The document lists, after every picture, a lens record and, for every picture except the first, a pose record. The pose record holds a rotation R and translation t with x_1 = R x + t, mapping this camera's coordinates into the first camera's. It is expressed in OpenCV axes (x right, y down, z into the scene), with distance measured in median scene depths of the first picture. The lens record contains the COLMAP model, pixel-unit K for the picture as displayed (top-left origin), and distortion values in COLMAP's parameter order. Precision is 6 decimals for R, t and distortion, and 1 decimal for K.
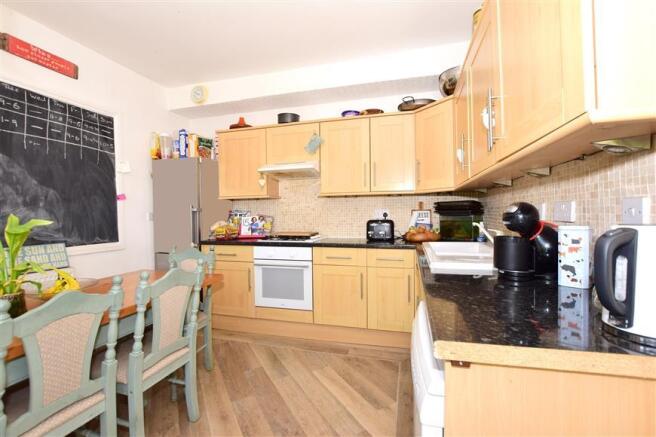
lens RADIAL K [[290.6, 0, 330.3], [0, 290.6, 215.7], [0, 0, 1]] dist [0.000126, -0.000088]
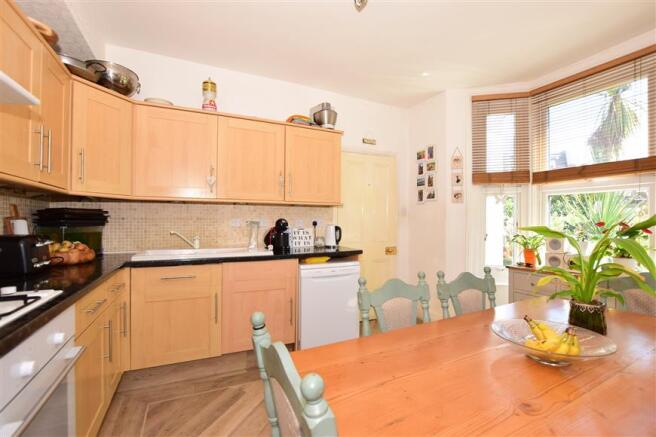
lens RADIAL K [[290.6, 0, 328.6], [0, 290.6, 218.2], [0, 0, 1]] dist [0.000126, -0.000088]
pose [[-0.643559, 0.012861, 0.765289, -0.837170], [0.013151, 0.999897, -0.005744, -0.009601], [-0.765284, 0.006368, -0.643661, 1.324086]]
